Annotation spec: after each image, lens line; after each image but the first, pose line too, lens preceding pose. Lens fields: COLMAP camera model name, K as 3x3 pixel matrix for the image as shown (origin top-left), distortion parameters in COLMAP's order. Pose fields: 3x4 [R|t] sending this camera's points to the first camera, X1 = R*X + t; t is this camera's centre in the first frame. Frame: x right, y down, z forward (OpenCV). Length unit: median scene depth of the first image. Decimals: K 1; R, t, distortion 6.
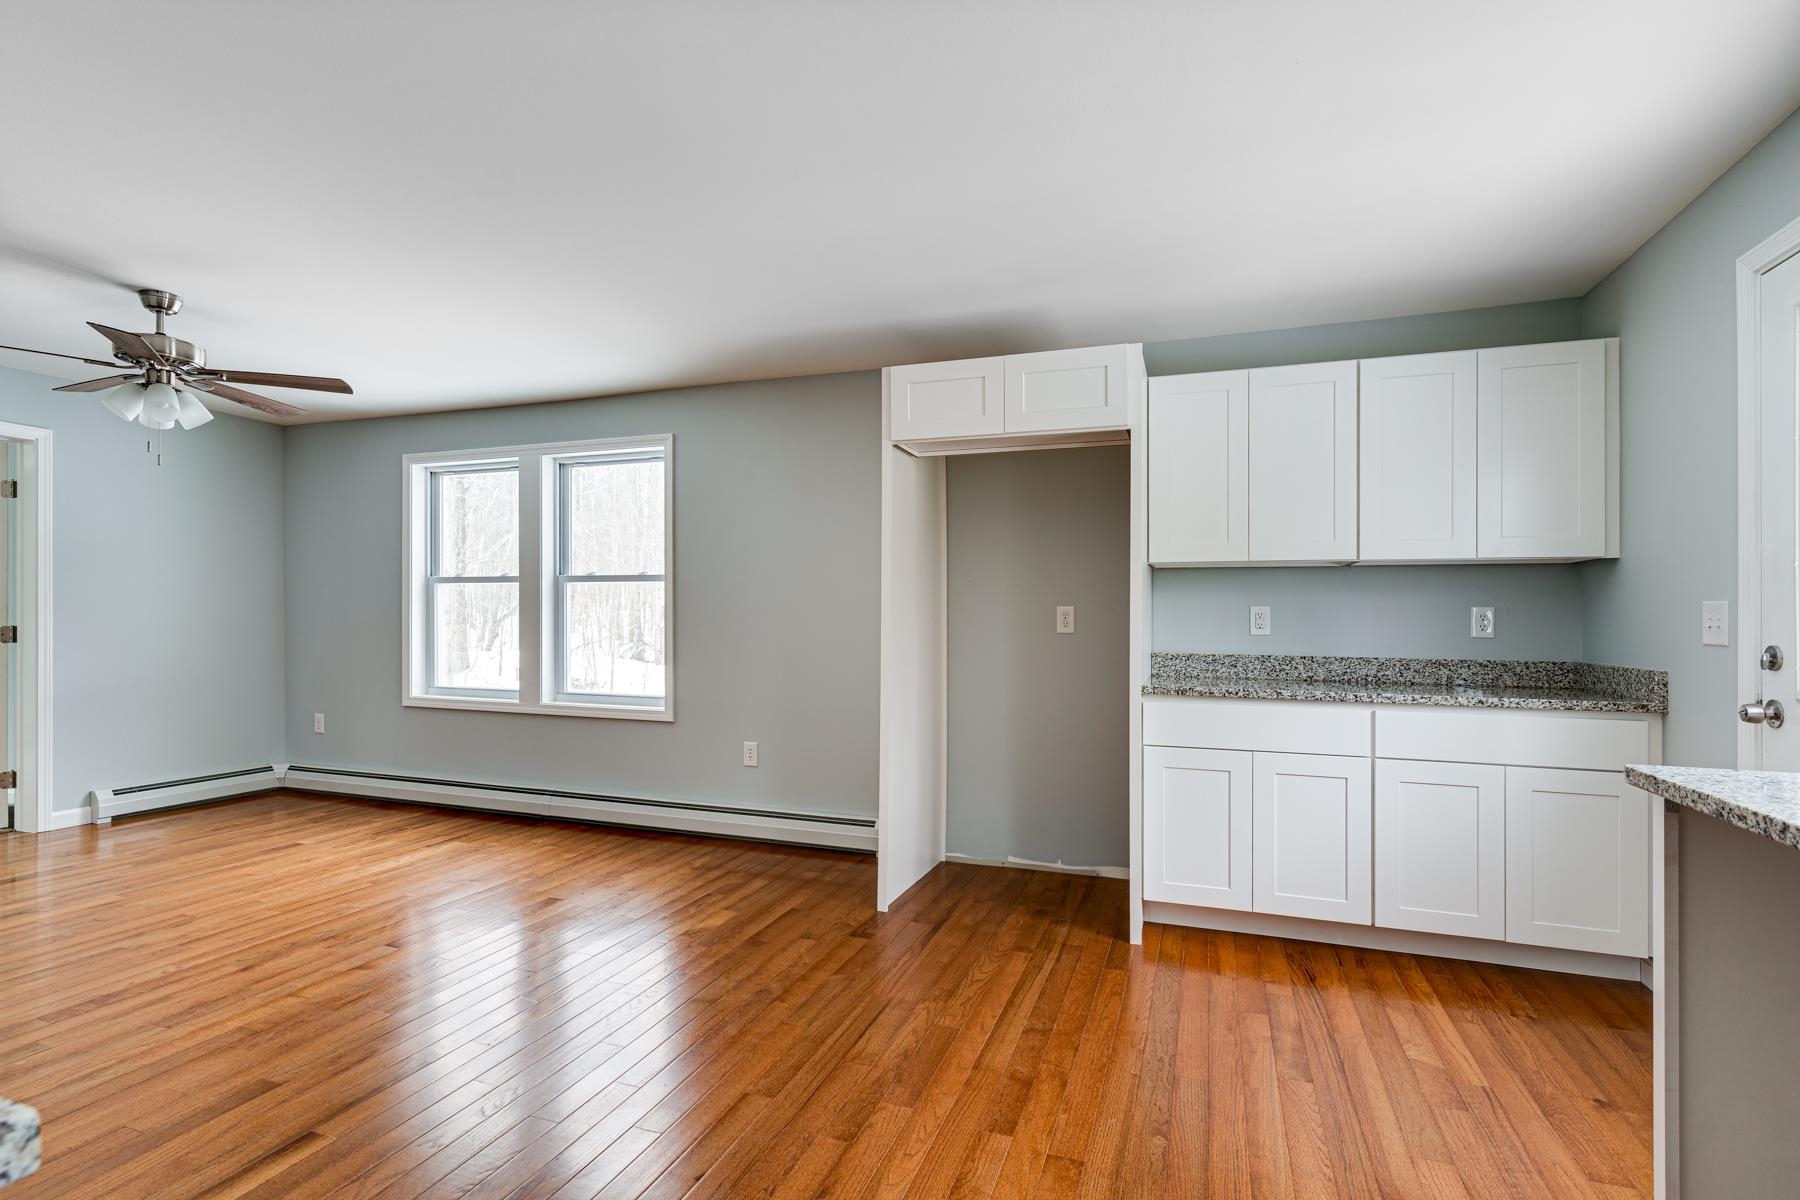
lens RADIAL K [[866.8, 0, 900.0], [0, 866.8, 600.0], [0, 0, 1]] dist [-0.000017, -0.000527]
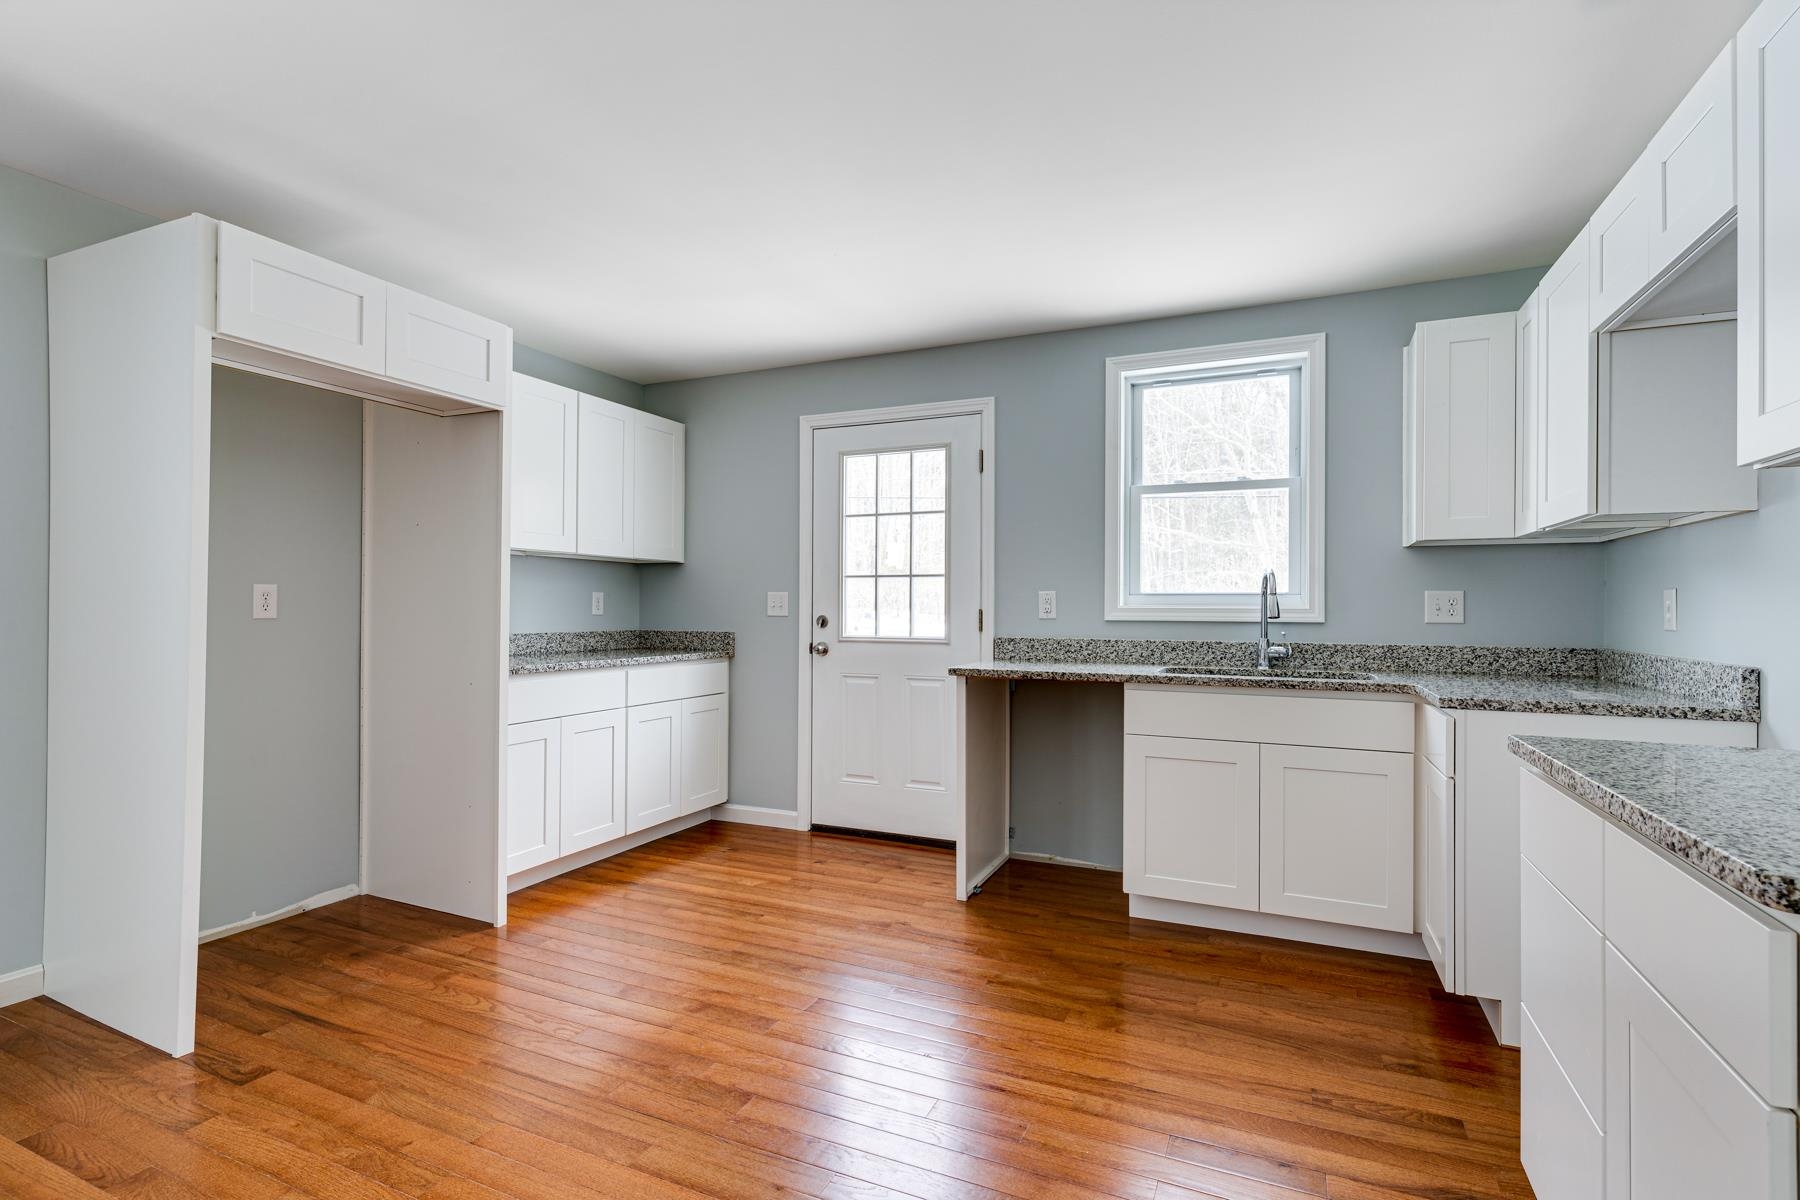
lens RADIAL K [[854.4, 0, 899.7], [0, 854.4, 605.2], [0, 0, 1]] dist [0.006193, -0.000896]
pose [[0.073024, -0.005182, 0.997317, -0.679116], [-0.026762, 0.999616, 0.007153, 0.006882], [-0.996971, -0.027213, 0.072858, 0.476695]]
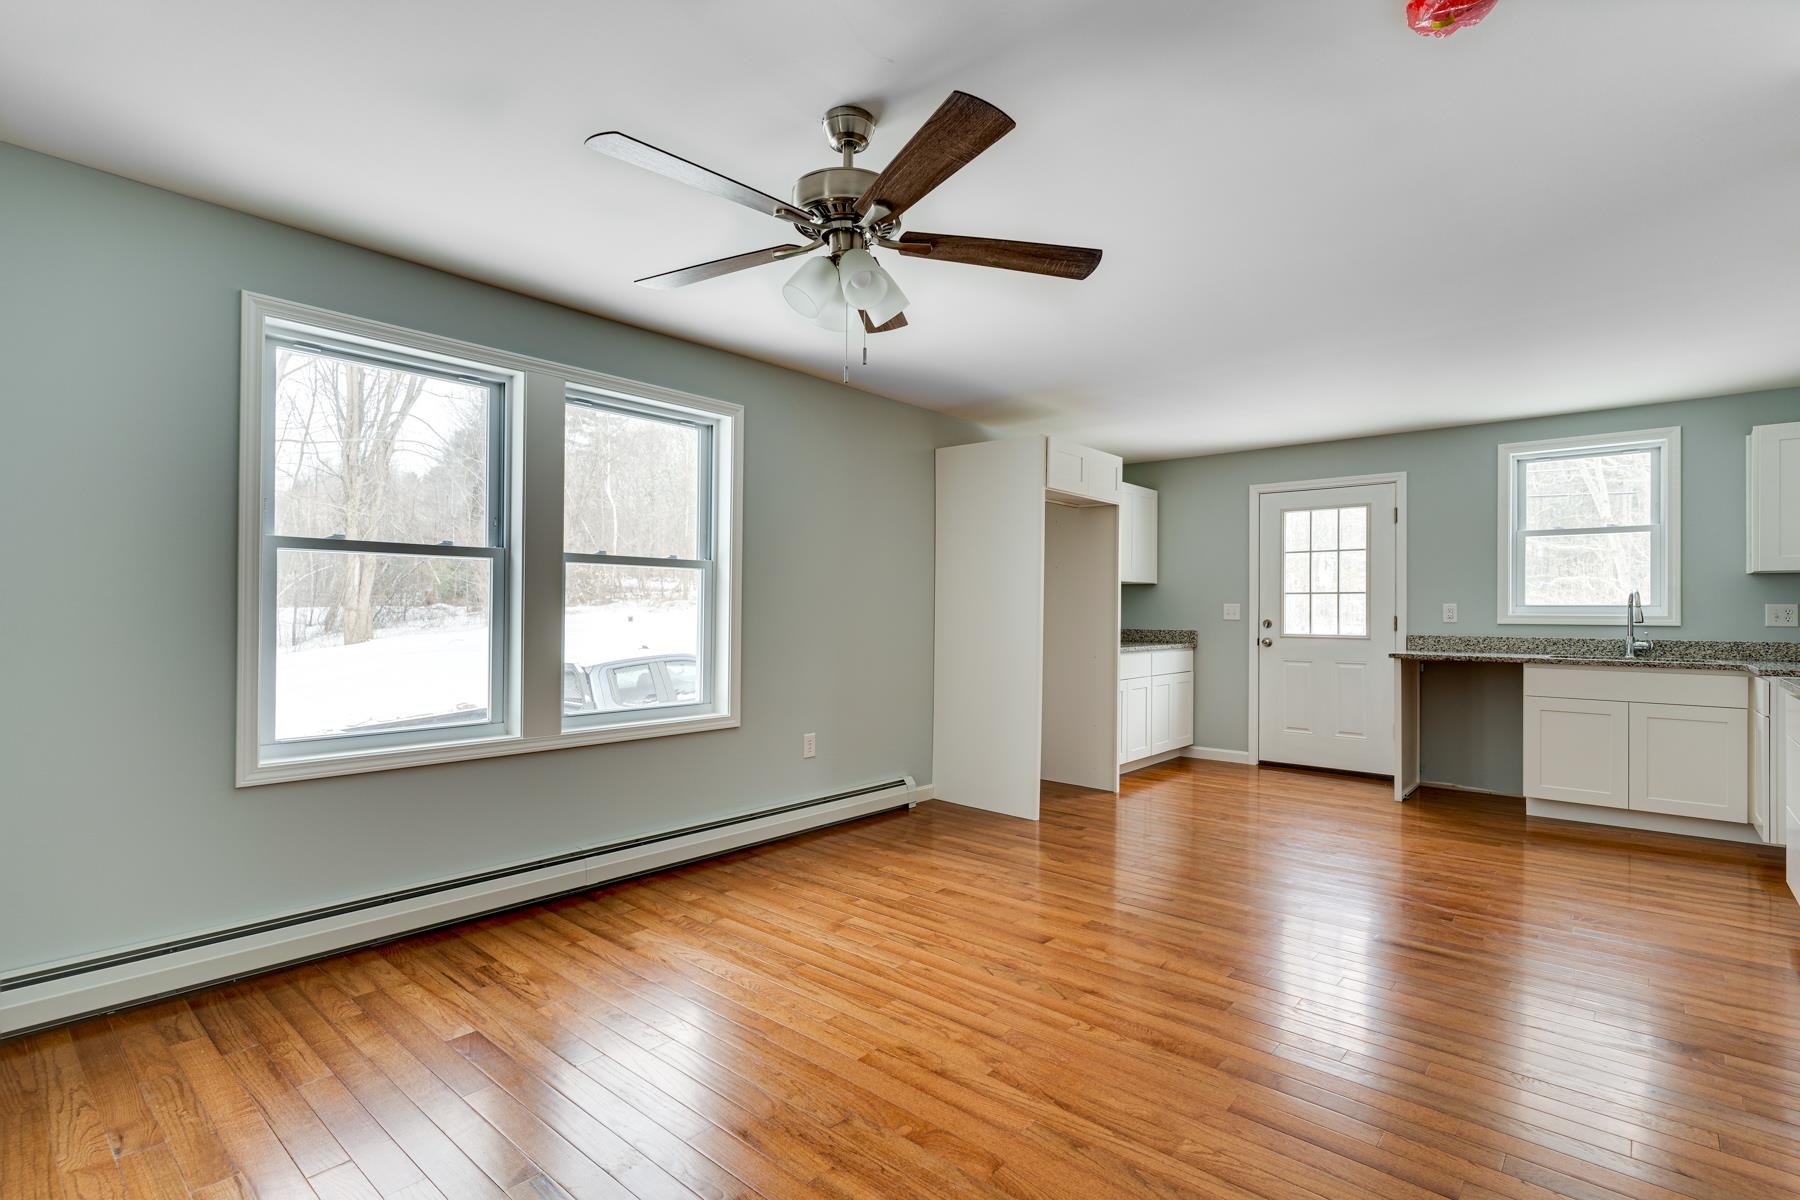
lens RADIAL K [[854.4, 0, 899.7], [0, 854.4, 605.2], [0, 0, 1]] dist [0.006193, -0.000896]
pose [[0.356505, -0.000996, 0.934293, -1.548013], [-0.023862, 0.999664, 0.010170, 0.002267], [-0.933989, -0.025920, 0.356361, 0.799308]]
